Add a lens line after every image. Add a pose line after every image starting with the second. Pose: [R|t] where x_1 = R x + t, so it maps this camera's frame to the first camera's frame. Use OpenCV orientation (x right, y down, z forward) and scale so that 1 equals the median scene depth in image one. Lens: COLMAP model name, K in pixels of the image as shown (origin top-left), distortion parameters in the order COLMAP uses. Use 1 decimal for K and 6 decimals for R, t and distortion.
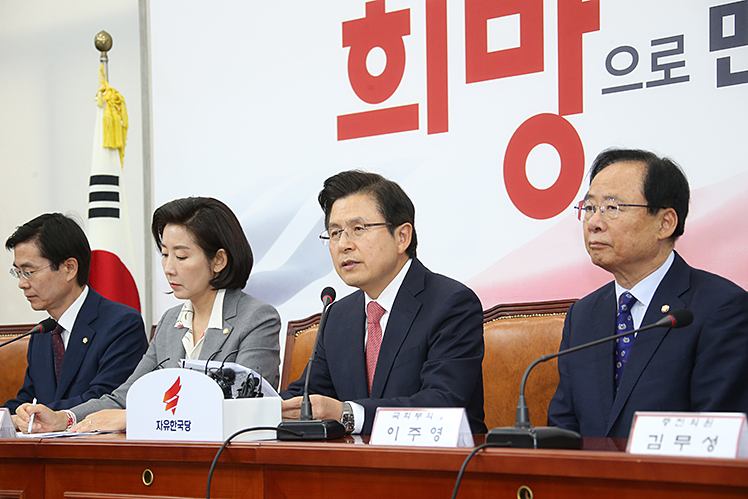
lens RADIAL K [[1925.9, 0, 373.0], [0, 1925.9, 266.6], [0, 0, 1]] dist [0.614572, 0.475959]
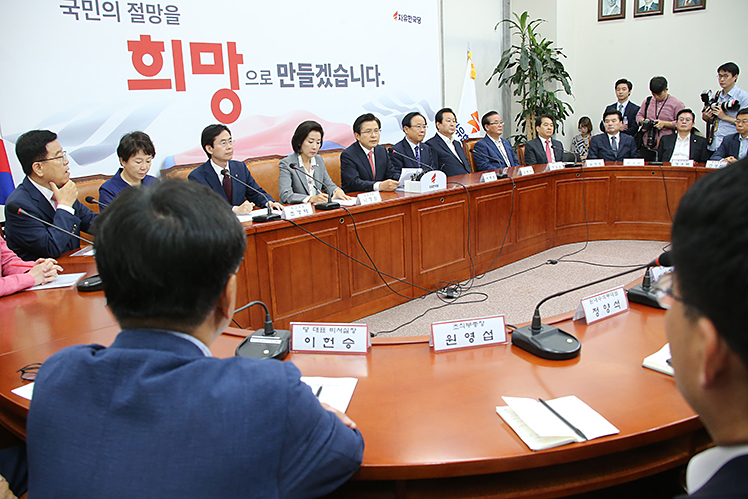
lens RADIAL K [[583.3, 0, 374.0], [0, 583.3, 249.5], [0, 0, 1]] dist [-0.139783, 0.085614]
pose [[0.004515, -0.208942, 0.977918, -0.874261], [-0.002785, 0.977921, 0.208955, -0.022133], [-0.999986, -0.003667, 0.003833, 0.809391]]
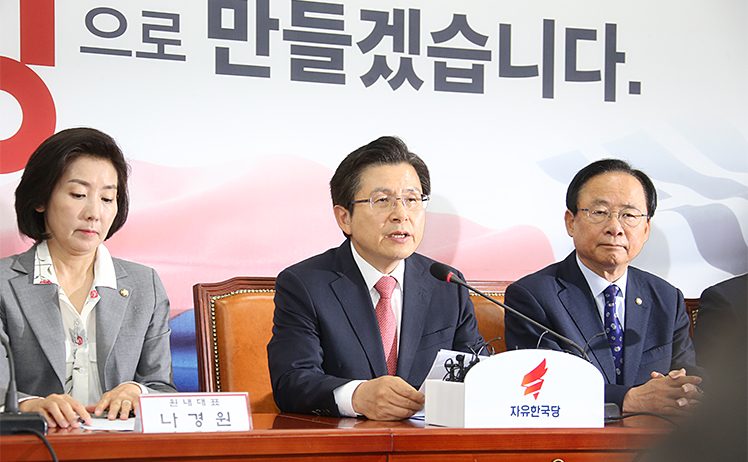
lens RADIAL K [[1847.4, 0, 374.0], [0, 1847.4, 231.0], [0, 0, 1]] dist [0.550310, 0.274857]
pose [[0.339856, 0.062653, 0.938388, -0.707226], [-0.067399, 0.996836, -0.042146, 0.028229], [-0.938059, -0.048923, 0.343003, 0.563608]]
